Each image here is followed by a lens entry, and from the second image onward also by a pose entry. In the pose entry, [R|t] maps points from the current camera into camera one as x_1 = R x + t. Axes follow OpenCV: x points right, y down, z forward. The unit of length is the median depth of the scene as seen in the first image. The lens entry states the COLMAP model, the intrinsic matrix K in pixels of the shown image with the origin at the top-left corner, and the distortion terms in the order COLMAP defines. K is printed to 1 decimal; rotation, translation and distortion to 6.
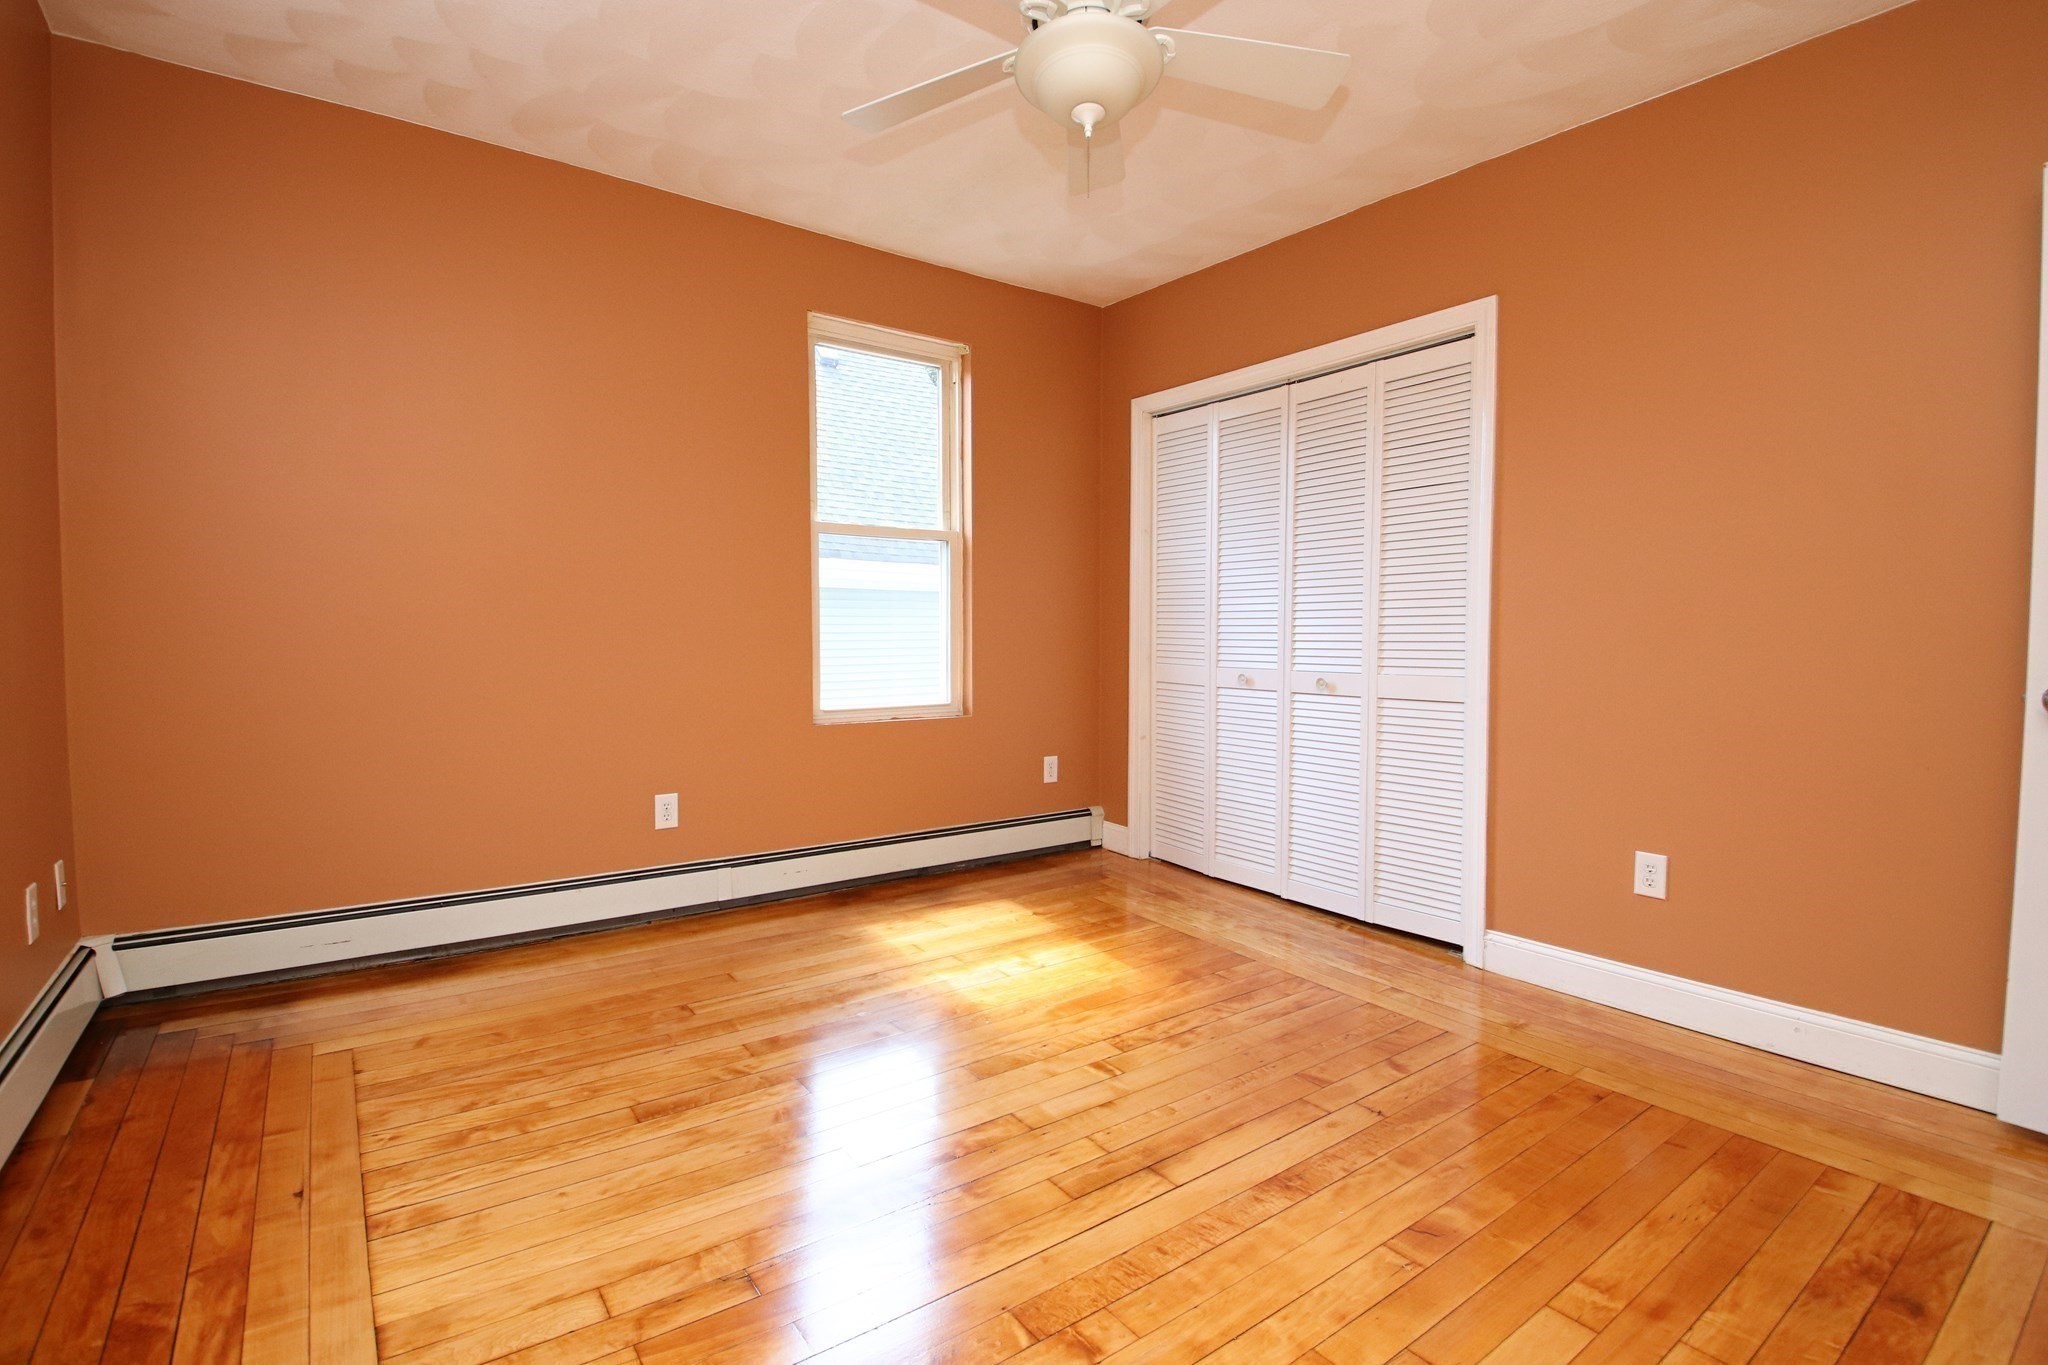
lens RADIAL K [[948.3, 0, 1016.3], [0, 948.3, 665.6], [0, 0, 1]] dist [0.013413, -0.030826]
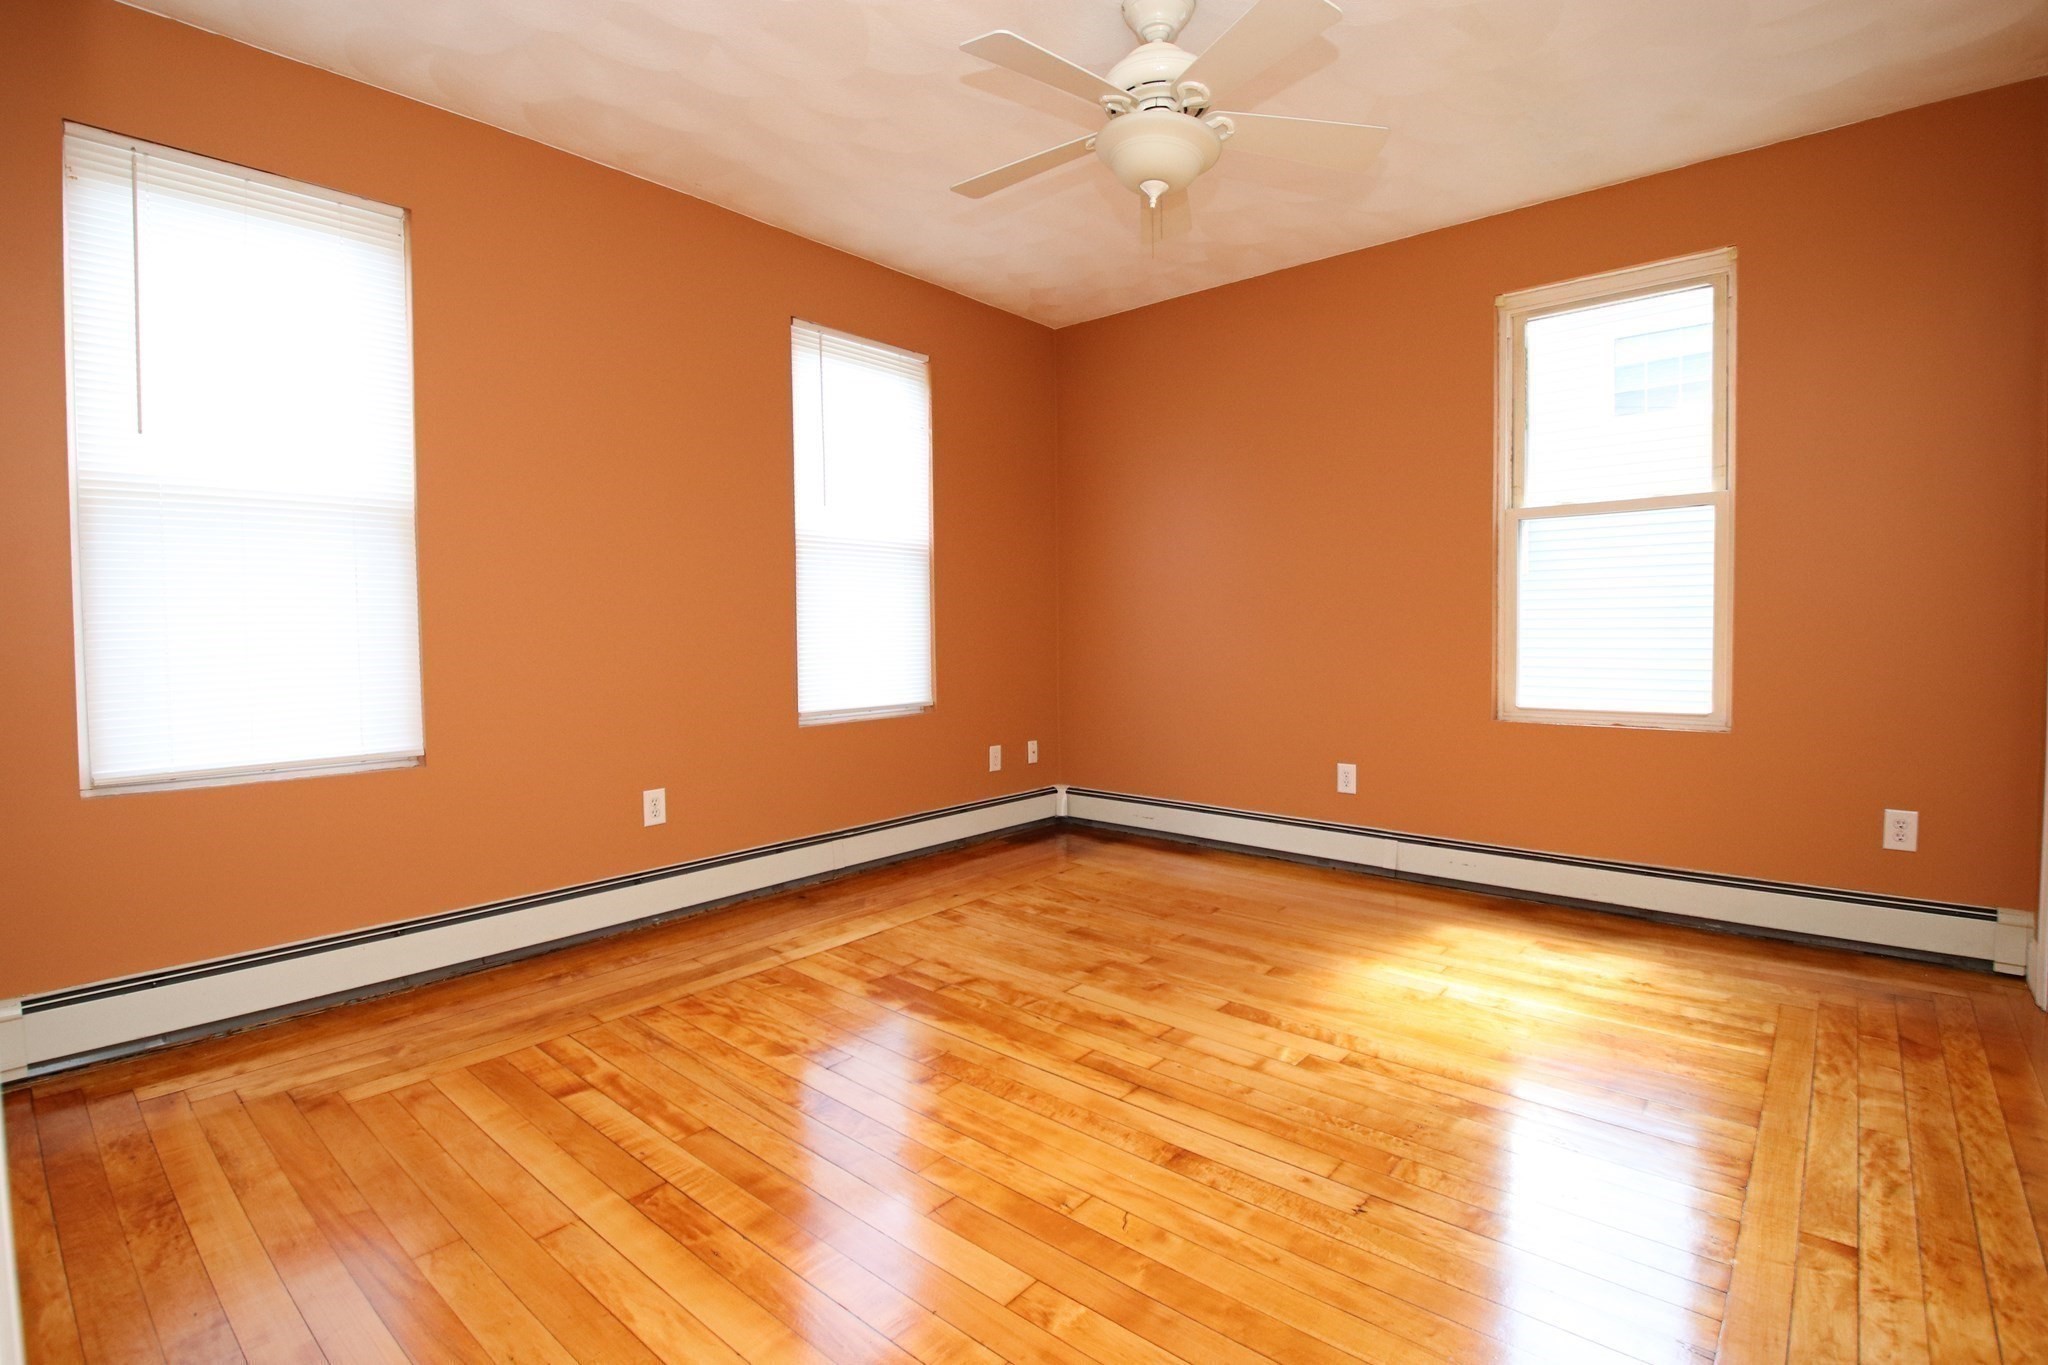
lens RADIAL K [[972.3, 0, 1010.6], [0, 972.3, 662.1], [0, 0, 1]] dist [0.013974, -0.025846]
pose [[0.212954, 0.027599, -0.976672, 0.910595], [-0.026901, 0.999388, 0.022376, -0.007885], [0.976692, 0.021508, 0.213567, 0.421364]]
